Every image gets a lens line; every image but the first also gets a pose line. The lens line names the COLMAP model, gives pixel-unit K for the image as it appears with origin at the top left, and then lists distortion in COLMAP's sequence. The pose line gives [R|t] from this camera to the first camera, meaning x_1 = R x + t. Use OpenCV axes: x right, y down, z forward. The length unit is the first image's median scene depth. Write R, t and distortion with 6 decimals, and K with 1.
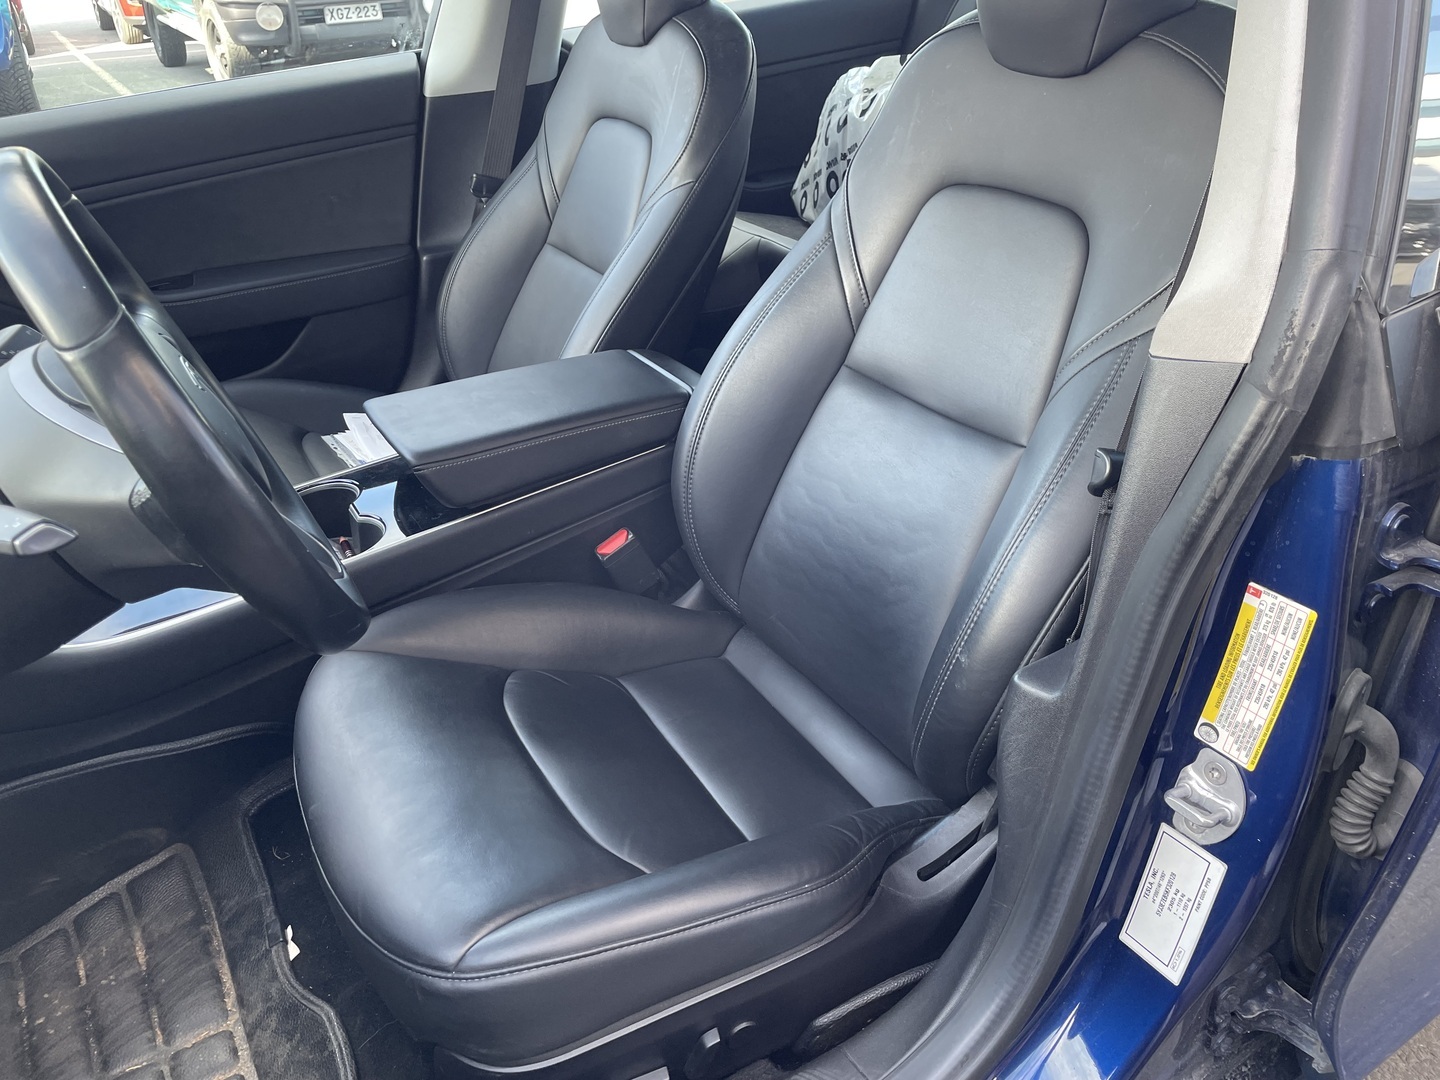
lens RADIAL K [[1102.1, 0, 711.4], [0, 1102.1, 532.0], [0, 0, 1]] dist [0.101884, -0.132475]
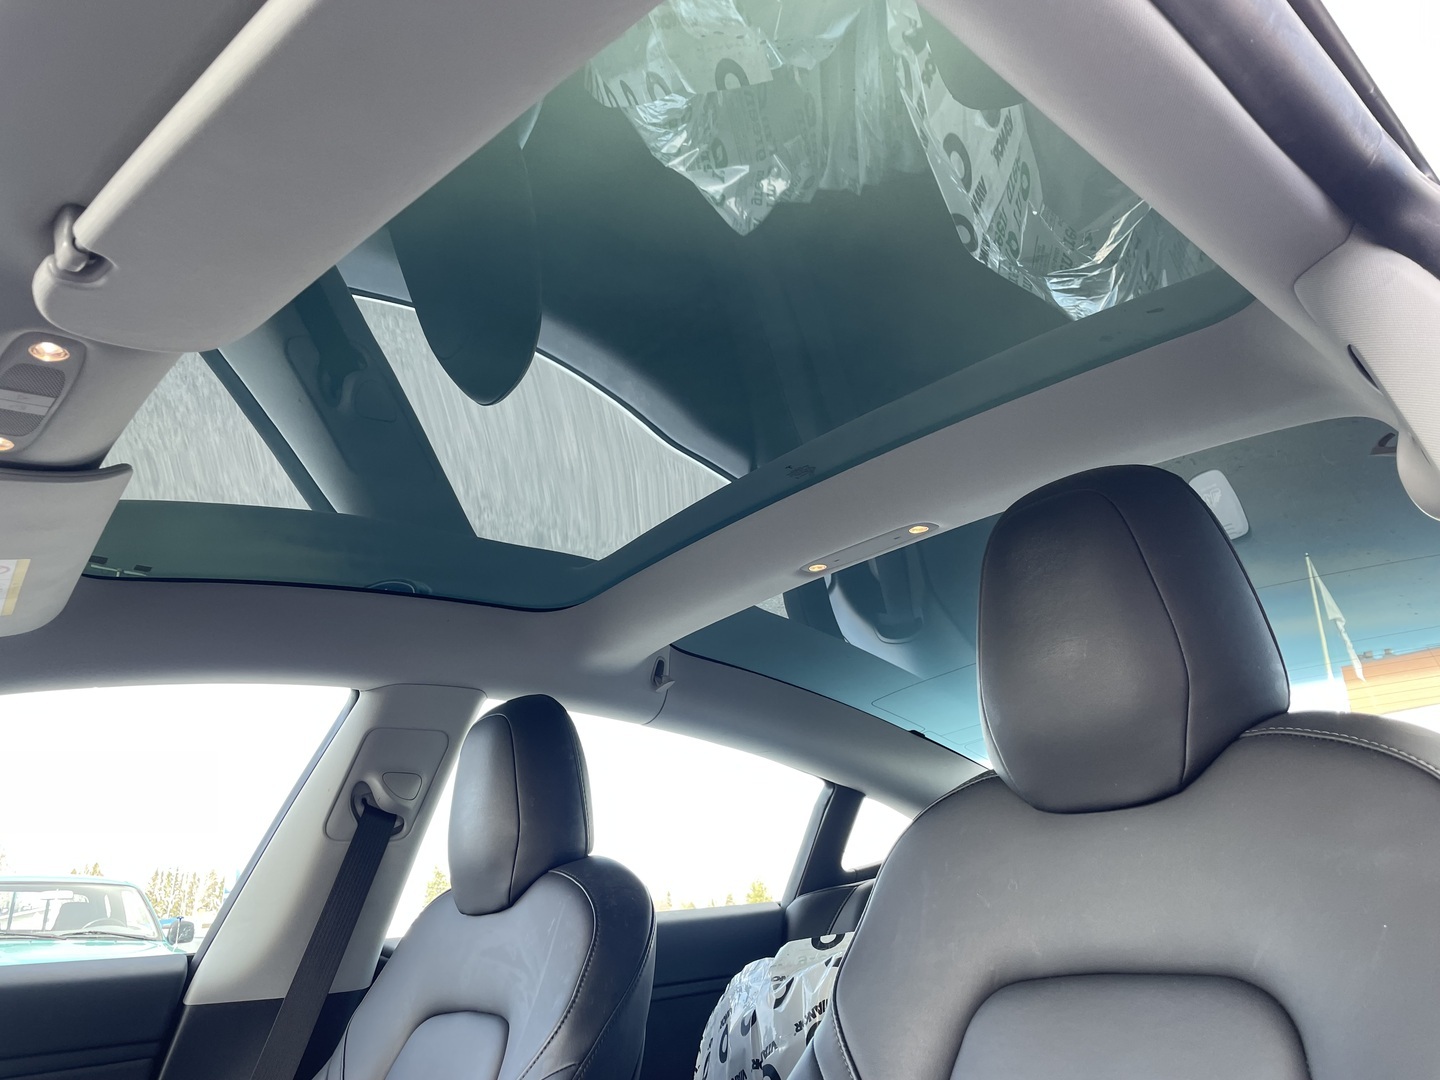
lens RADIAL K [[1102.1, 0, 711.4], [0, 1102.1, 532.0], [0, 0, 1]] dist [0.101884, -0.132475]
pose [[0.983175, 0.074418, 0.166819, -0.064084], [0.083625, 0.628555, -0.773256, 0.019957], [-0.162399, 0.774197, 0.611756, 0.261907]]
